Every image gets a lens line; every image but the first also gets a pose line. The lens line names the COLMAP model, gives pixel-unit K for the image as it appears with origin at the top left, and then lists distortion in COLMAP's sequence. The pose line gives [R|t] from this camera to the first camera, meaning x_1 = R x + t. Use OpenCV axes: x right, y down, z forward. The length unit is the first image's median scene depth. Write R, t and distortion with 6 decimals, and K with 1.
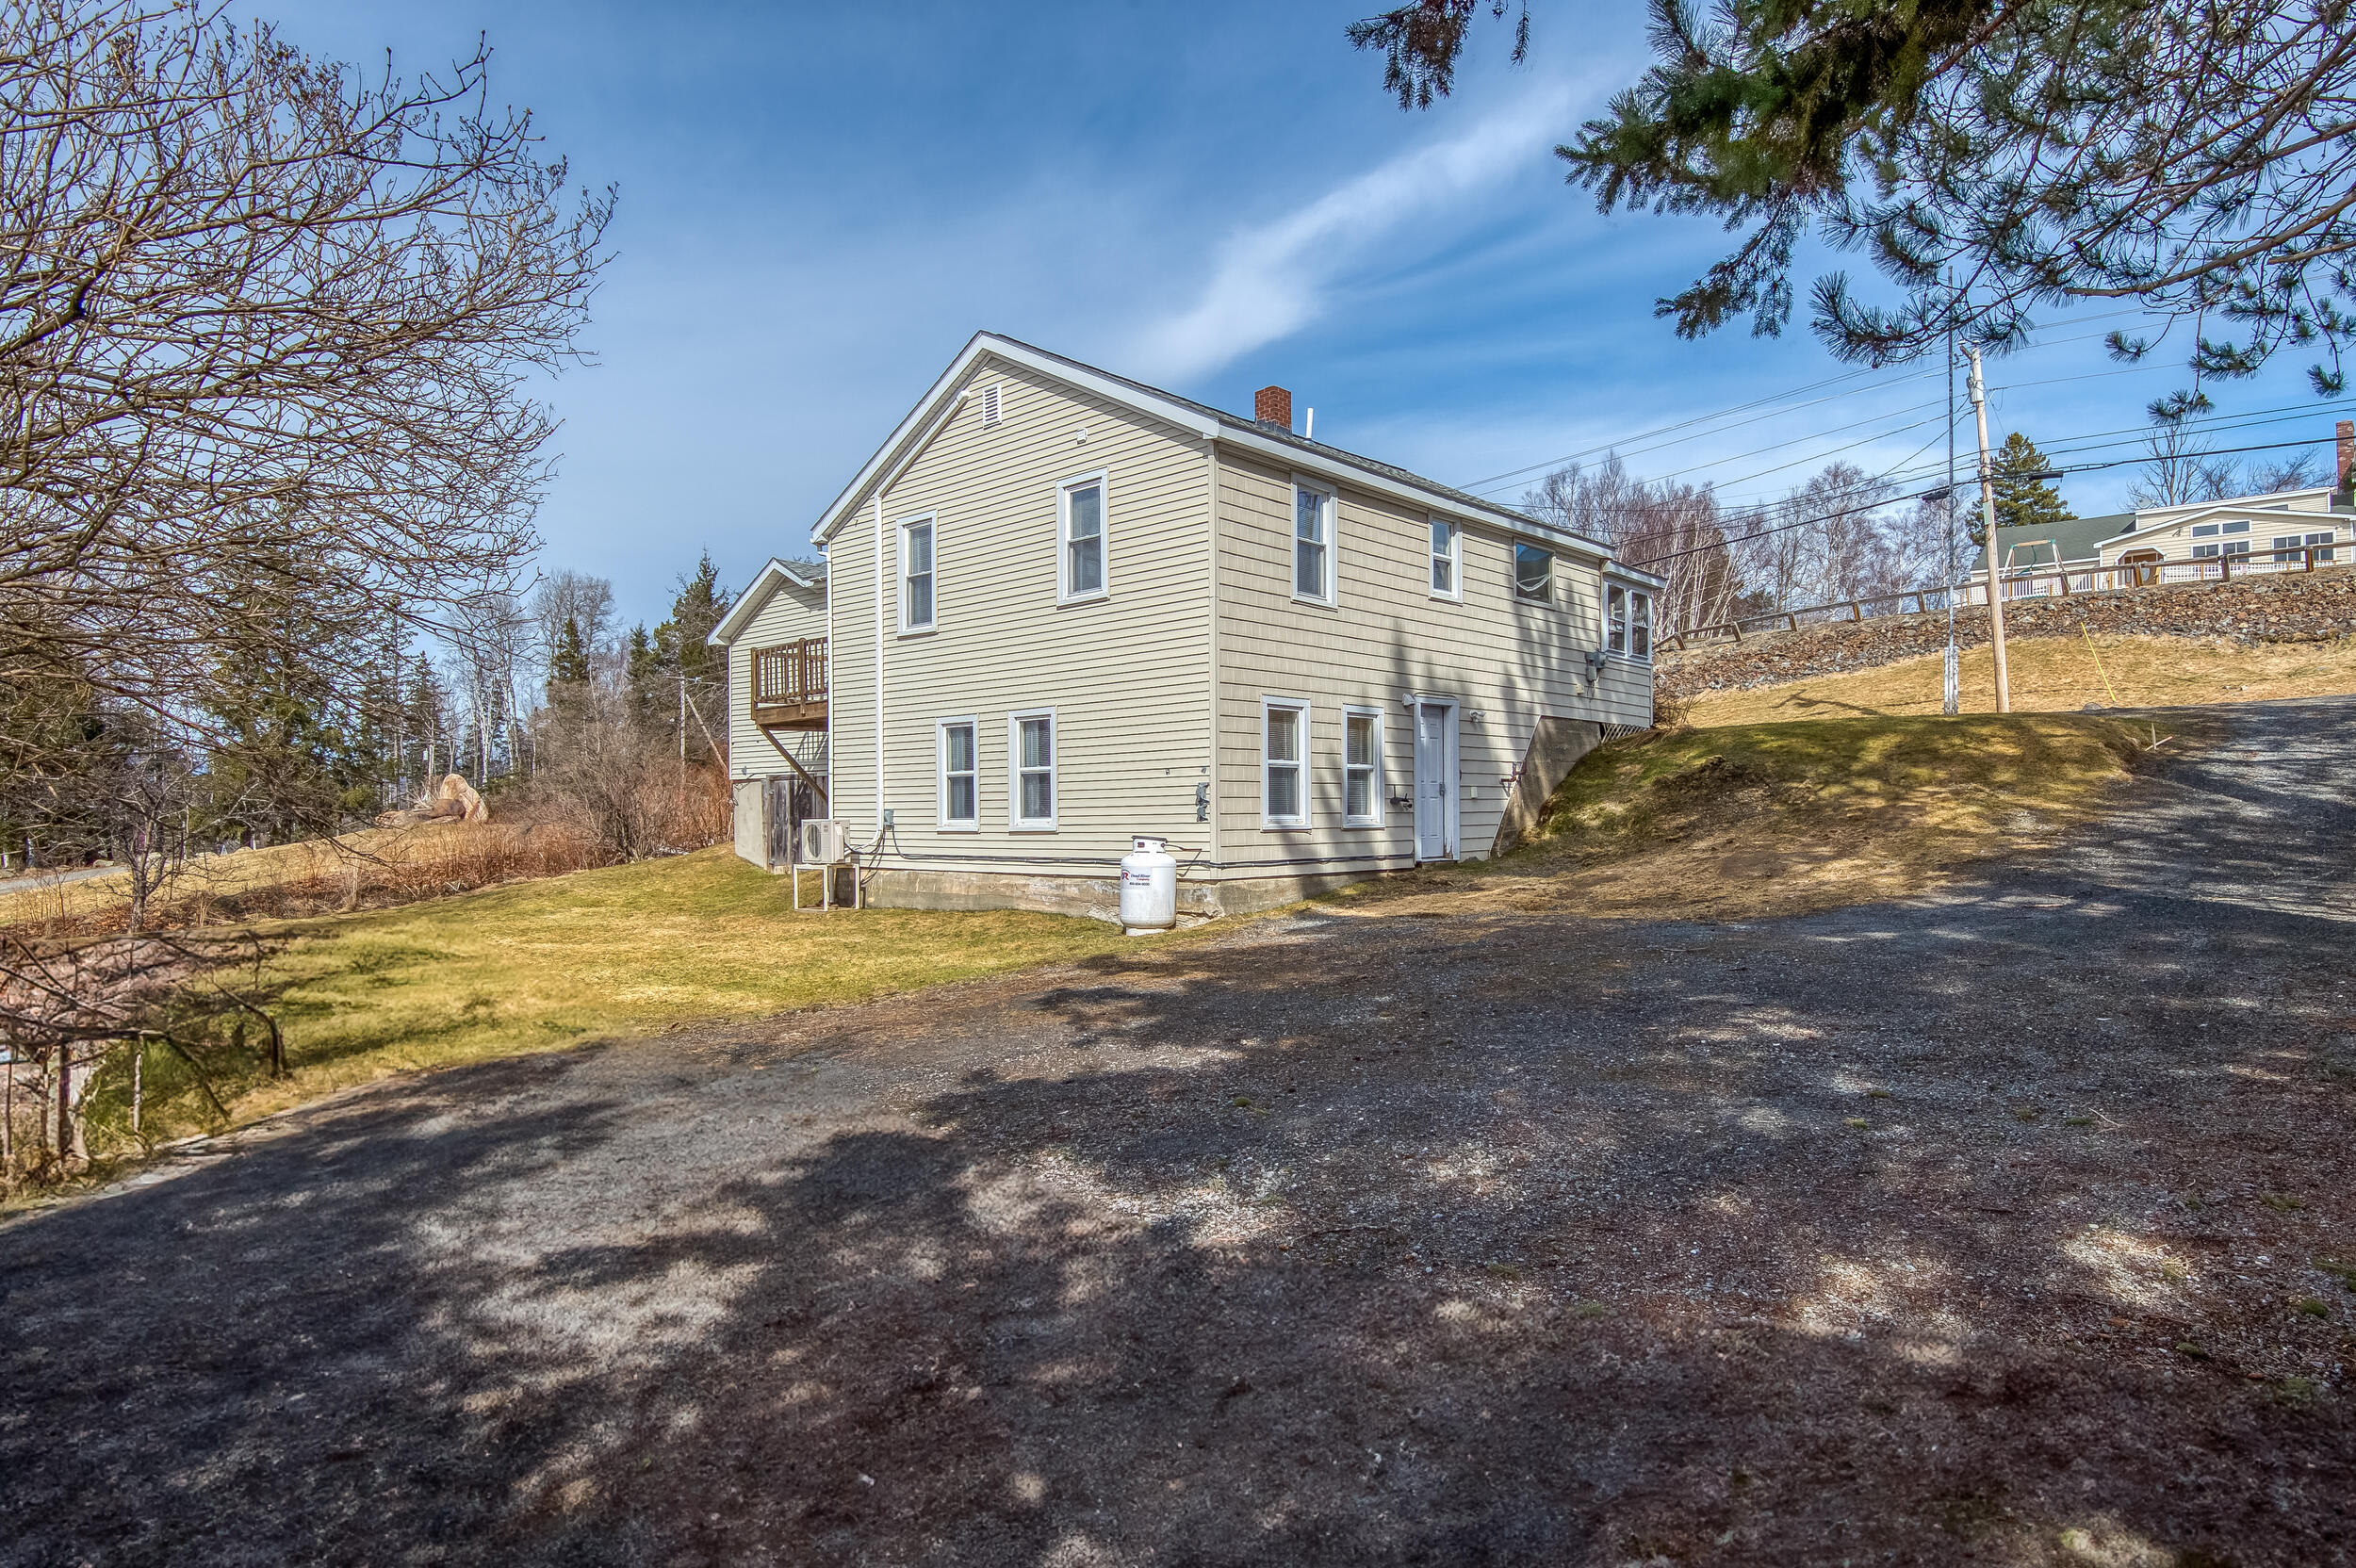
lens RADIAL K [[1313.4, 0, 1173.3], [0, 1313.4, 799.7], [0, 0, 1]] dist [0.000370, -0.016424]
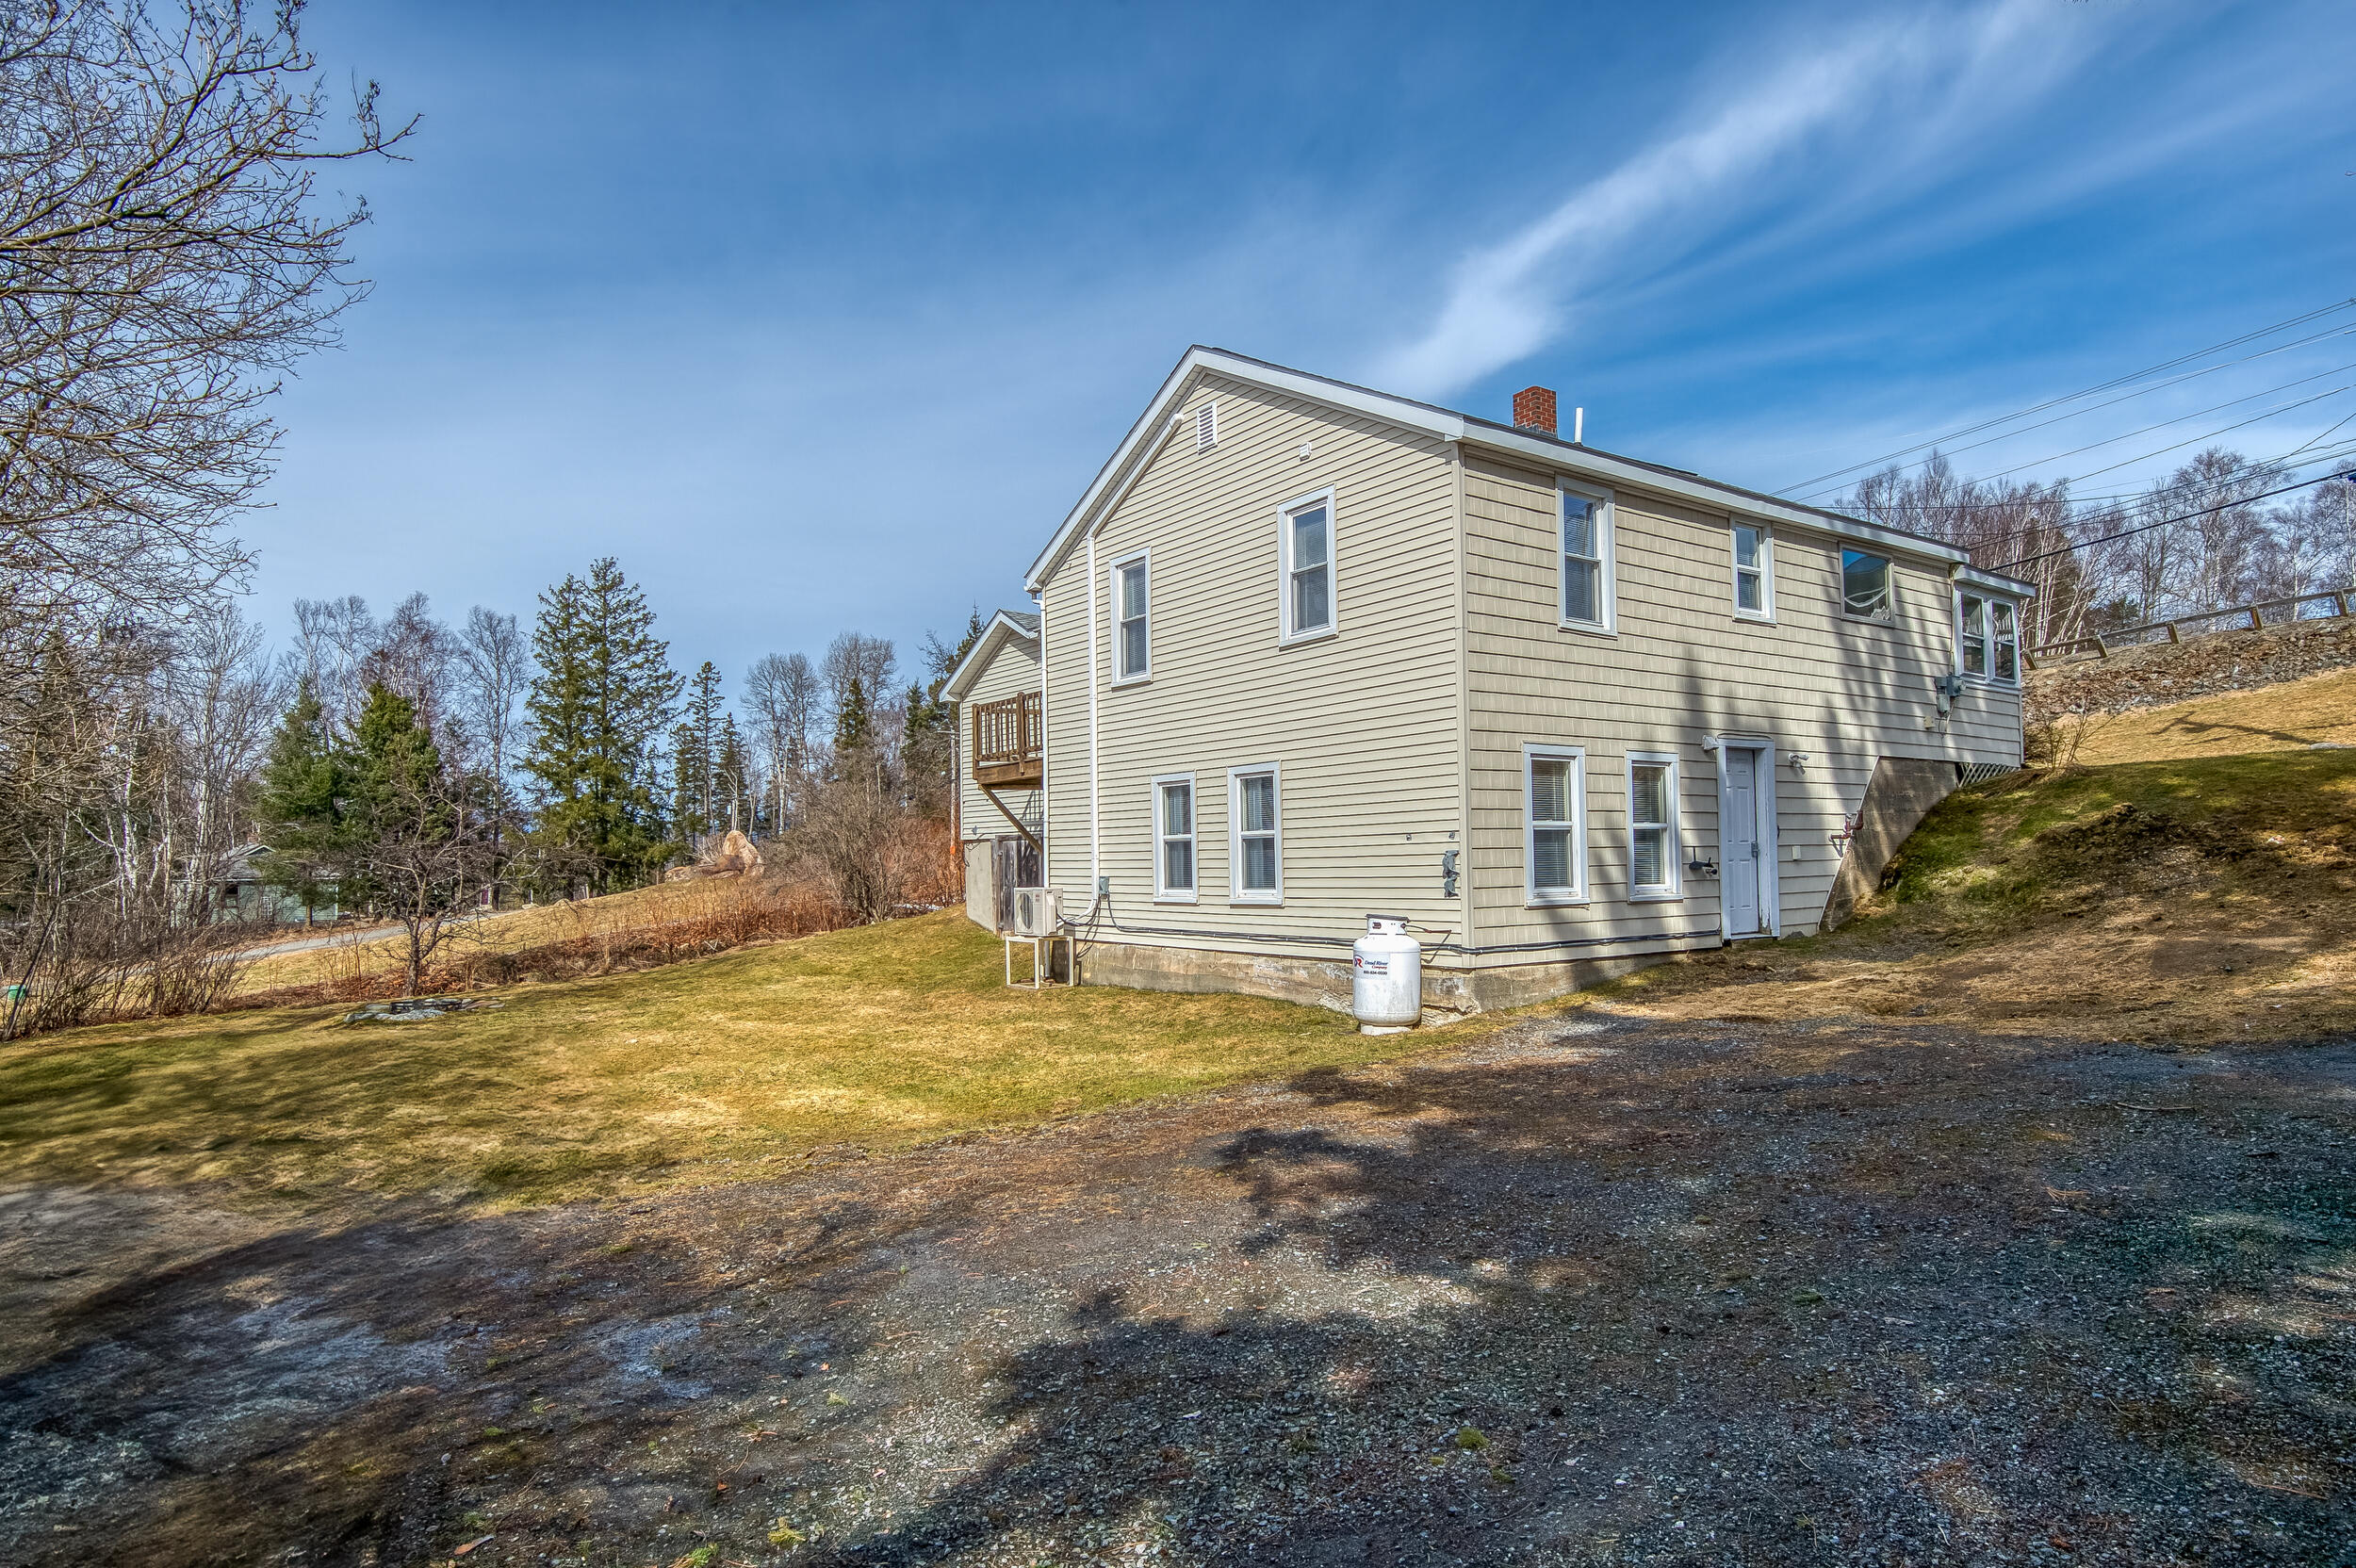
lens RADIAL K [[1313.4, 0, 1160.6], [0, 1313.4, 806.0], [0, 0, 1]] dist [0.000370, -0.016424]
pose [[0.977541, -0.015136, -0.210203, 0.014373], [0.009306, 0.999545, -0.028694, -0.015448], [0.210541, 0.026094, 0.977237, 0.117633]]
